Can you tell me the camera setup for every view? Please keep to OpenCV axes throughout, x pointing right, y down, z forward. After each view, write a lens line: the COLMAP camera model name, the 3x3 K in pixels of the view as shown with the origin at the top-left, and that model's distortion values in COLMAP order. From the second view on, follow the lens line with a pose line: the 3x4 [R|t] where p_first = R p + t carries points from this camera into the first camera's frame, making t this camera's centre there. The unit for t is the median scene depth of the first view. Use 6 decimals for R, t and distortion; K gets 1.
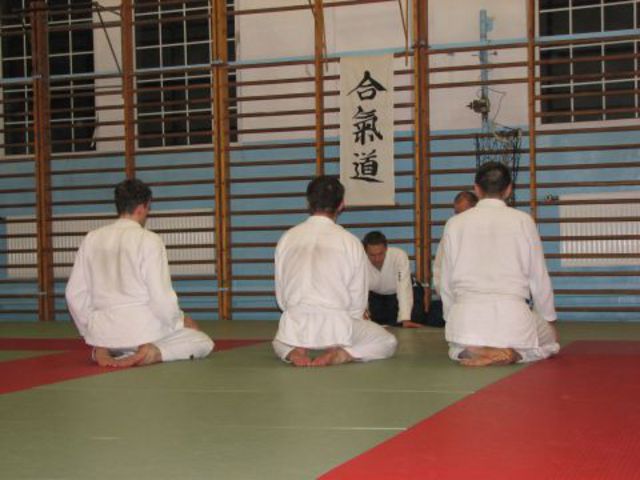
lens RADIAL K [[1263.8, 0, 320.0], [0, 1263.8, 240.0], [0, 0, 1]] dist [-0.001658, 0.446971]
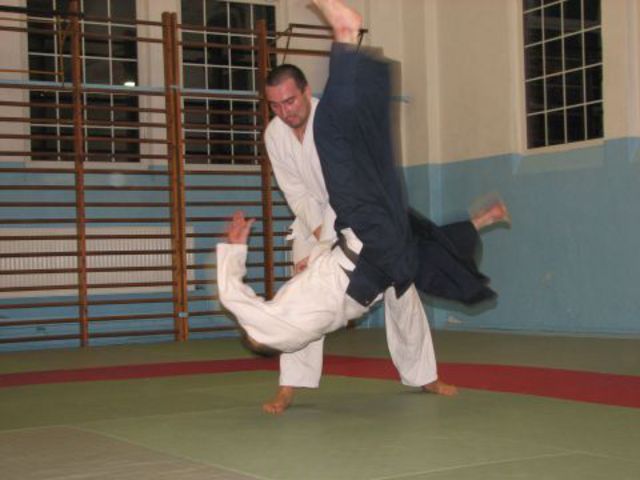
lens RADIAL K [[1222.4, 0, 331.6], [0, 1222.4, 239.4], [0, 0, 1]] dist [0.070239, 0.348649]
pose [[0.624954, 0.023516, 0.780307, -0.817988], [0.010891, 0.999186, -0.038835, 0.022817], [-0.780586, 0.032769, 0.624189, 0.304576]]
